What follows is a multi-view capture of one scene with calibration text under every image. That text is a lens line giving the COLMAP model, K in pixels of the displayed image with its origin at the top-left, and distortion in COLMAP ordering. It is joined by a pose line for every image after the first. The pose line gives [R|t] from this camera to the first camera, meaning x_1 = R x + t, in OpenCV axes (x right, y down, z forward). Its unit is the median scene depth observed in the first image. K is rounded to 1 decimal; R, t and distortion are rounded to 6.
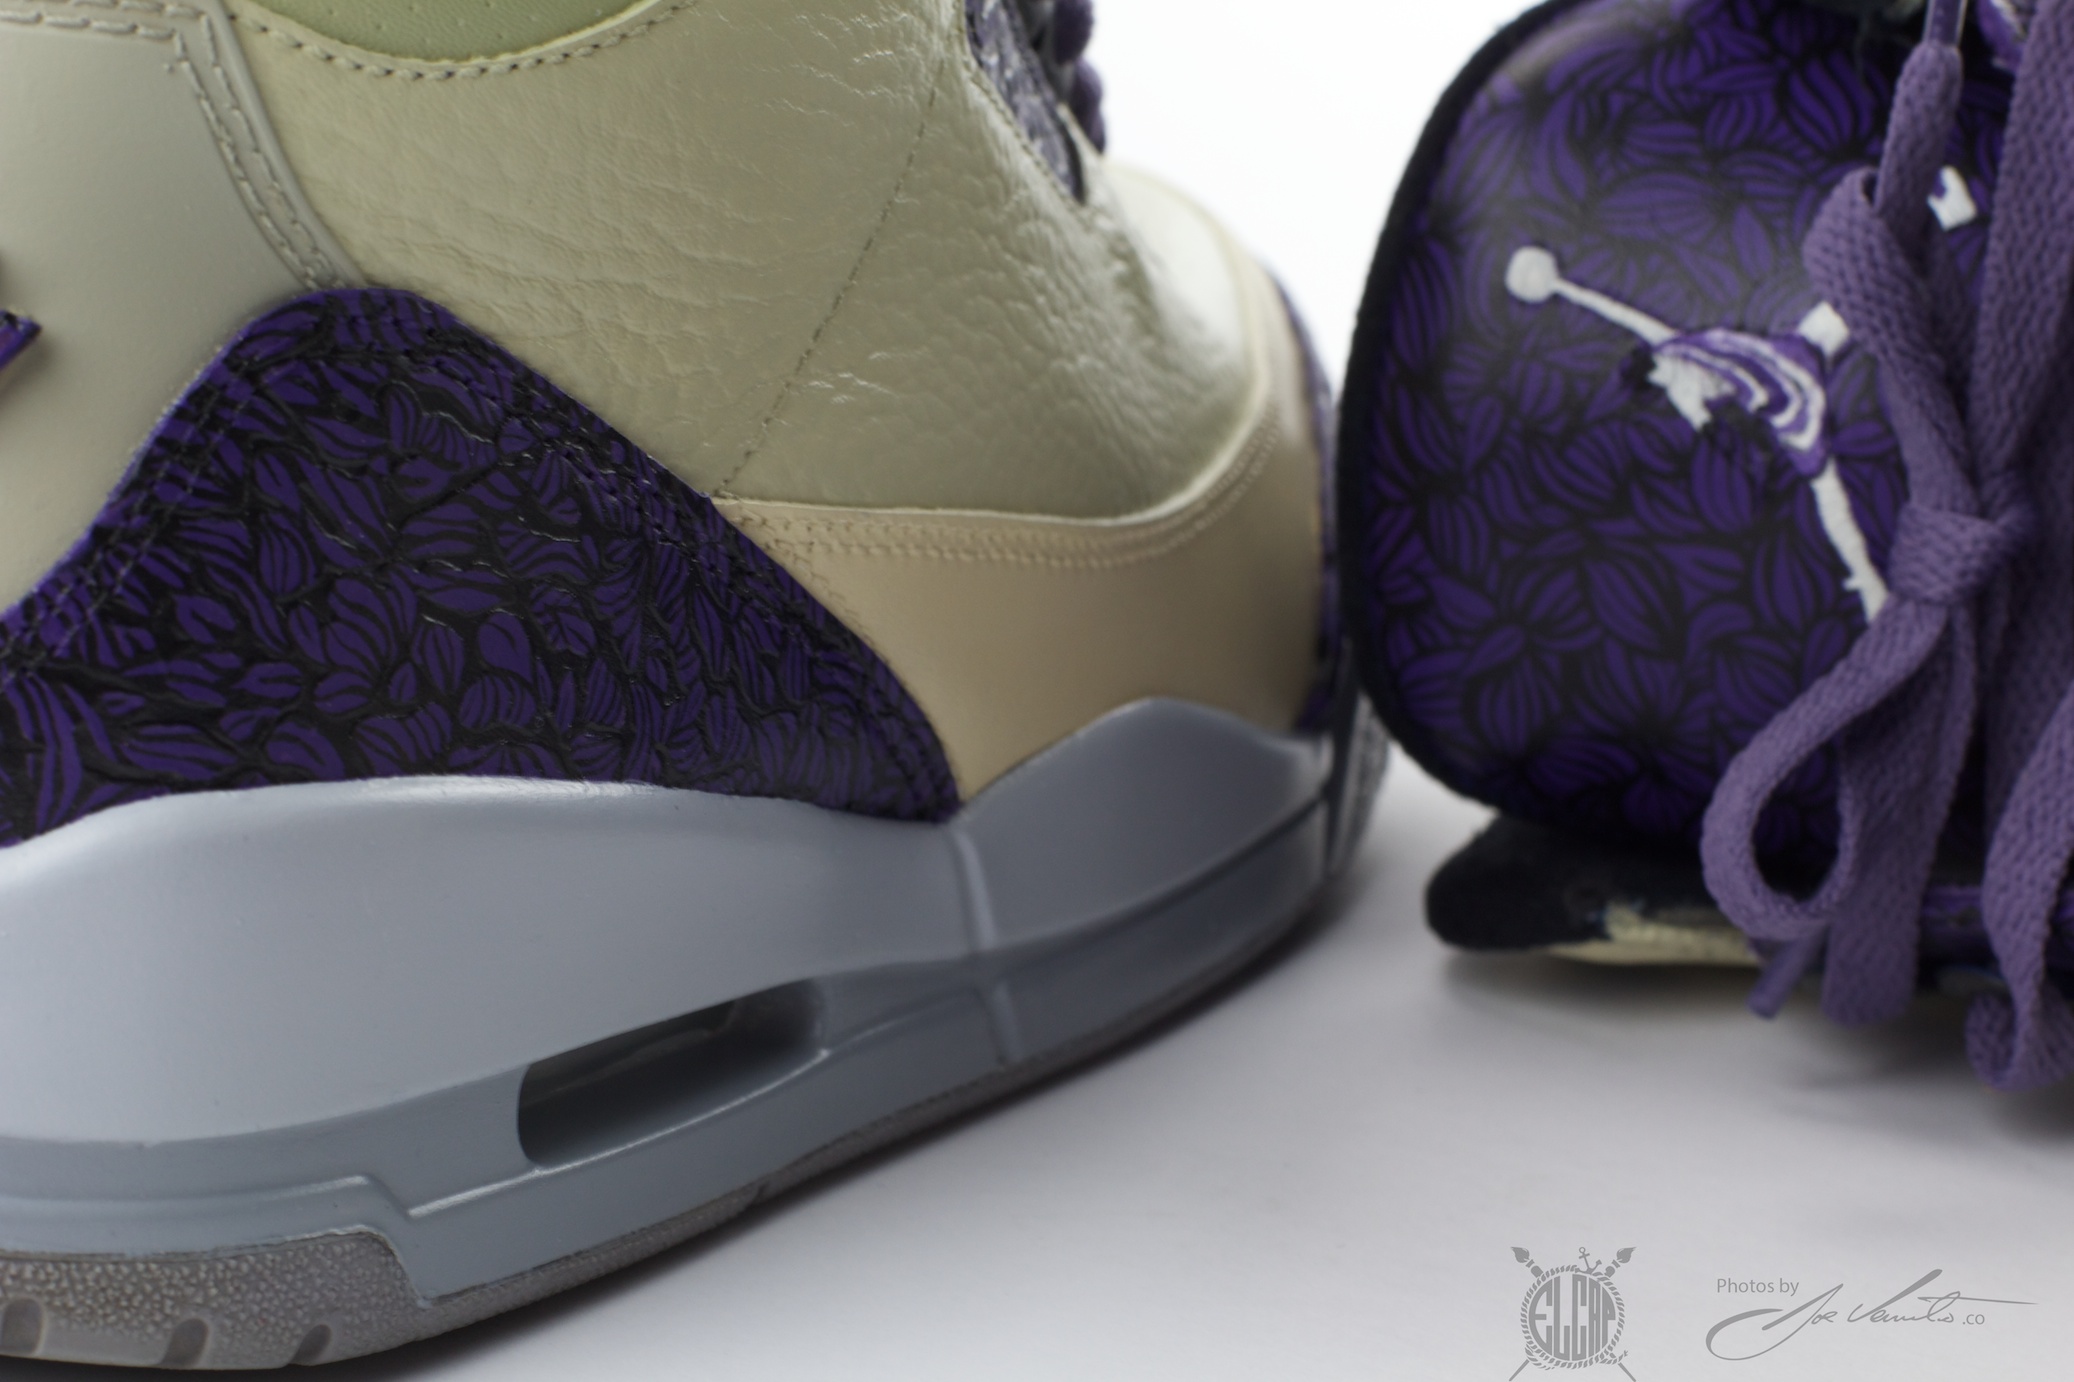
lens RADIAL K [[4883.2, 0, 1032.9], [0, 4883.2, 693.5], [0, 0, 1]] dist [-0.081223, 0.000000]
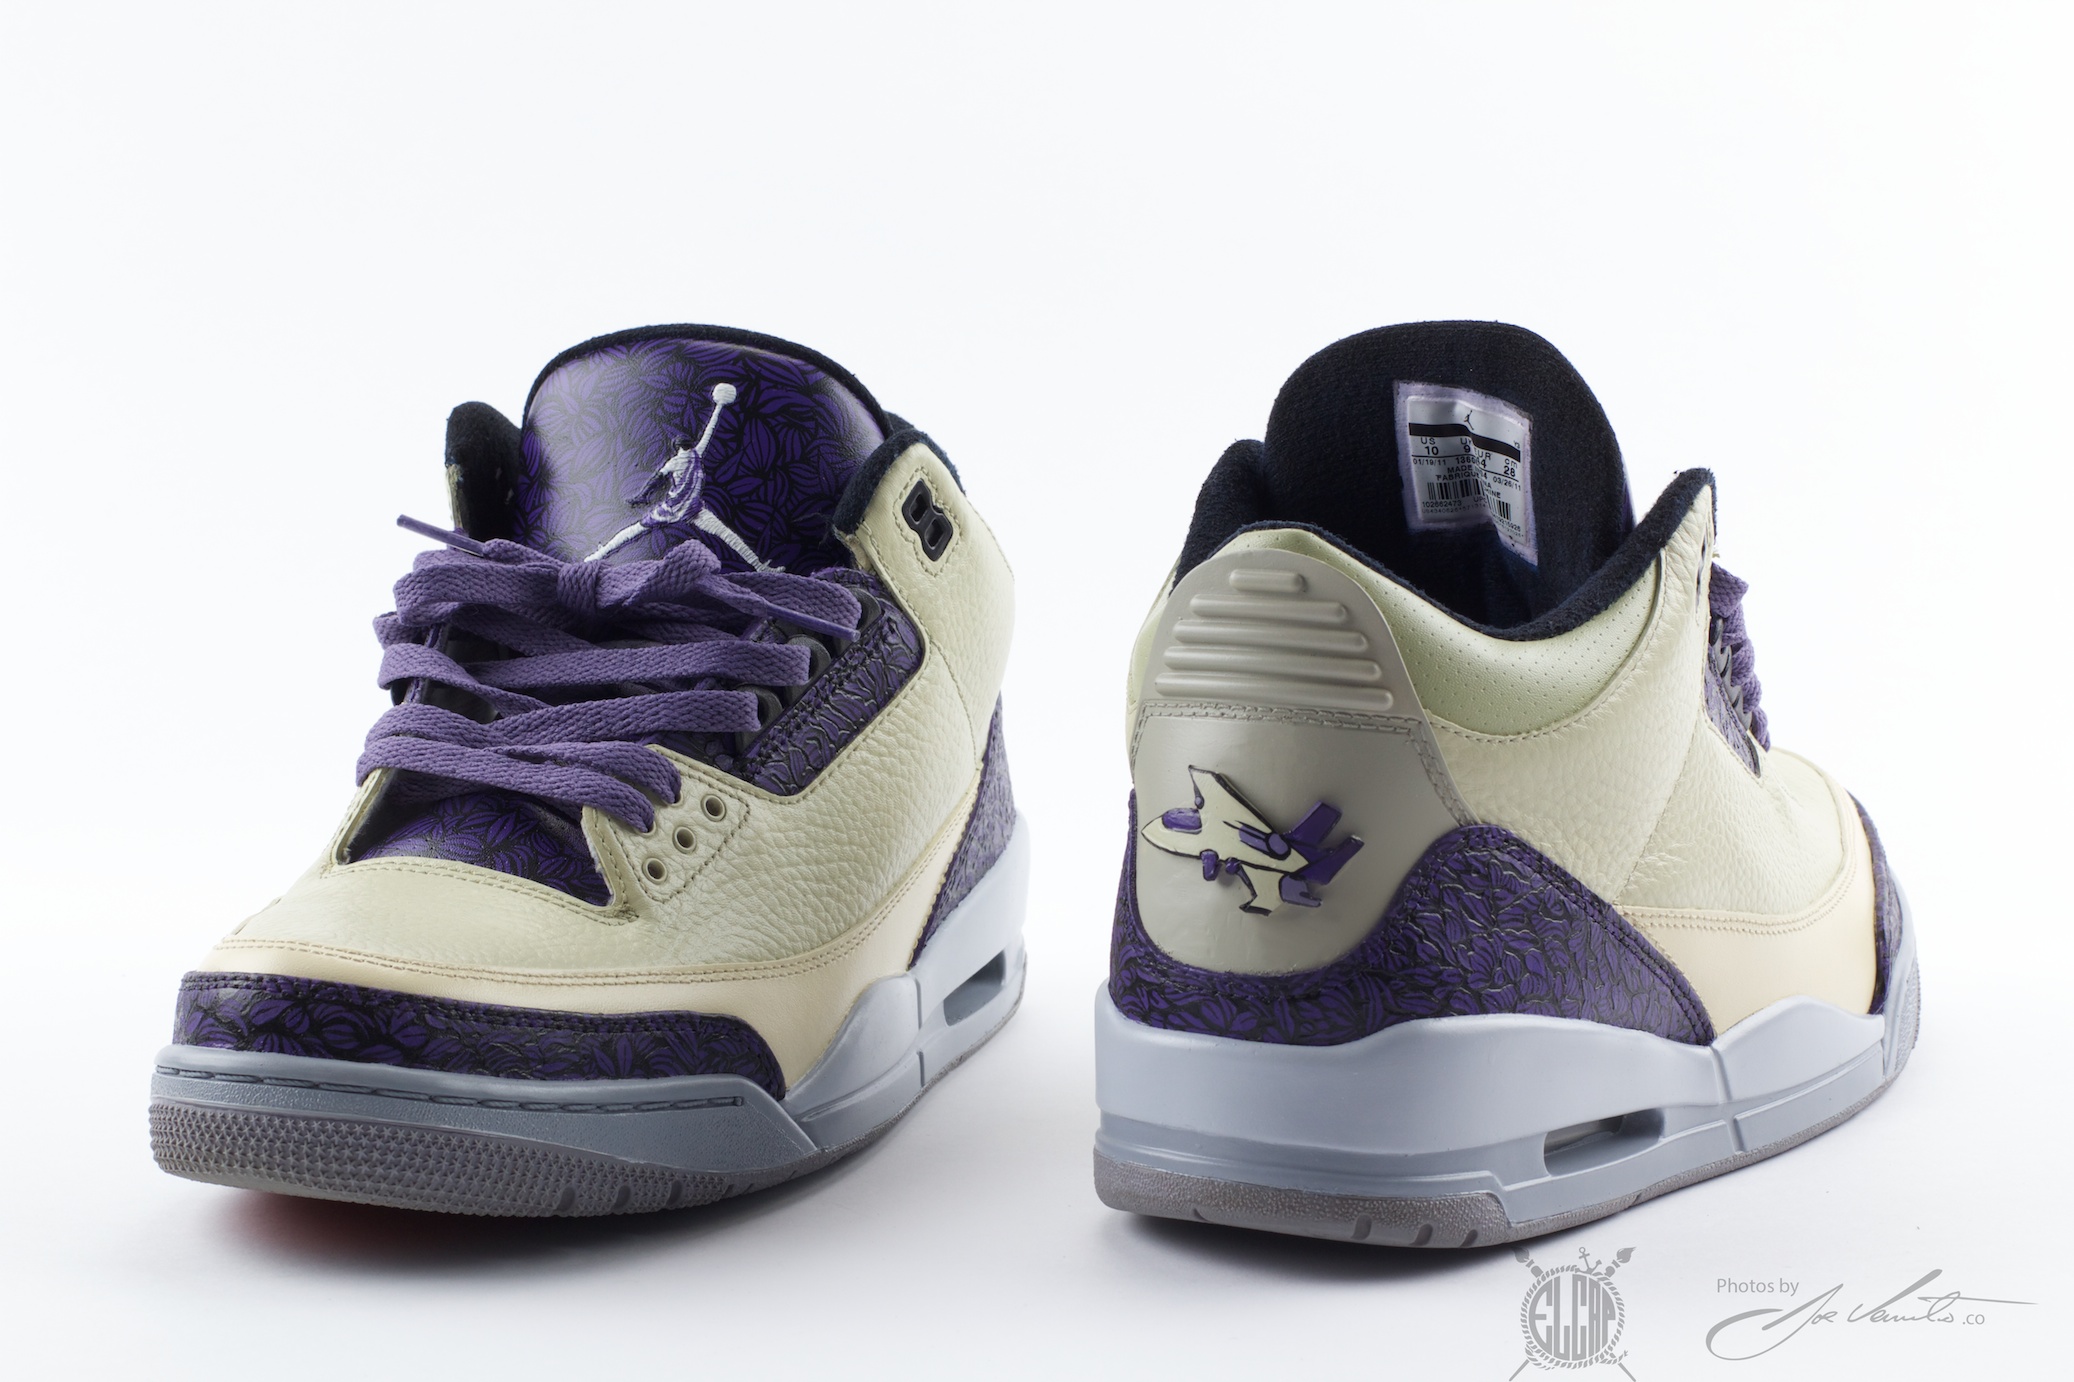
lens RADIAL K [[5308.2, 0, 1043.4], [0, 5308.2, 698.2], [0, 0, 1]] dist [-0.268284, 0.000000]
pose [[0.991565, -0.039091, -0.123571, -0.017134], [0.025547, 0.993675, -0.109348, 0.145925], [0.127064, 0.105269, 0.986293, -1.735321]]
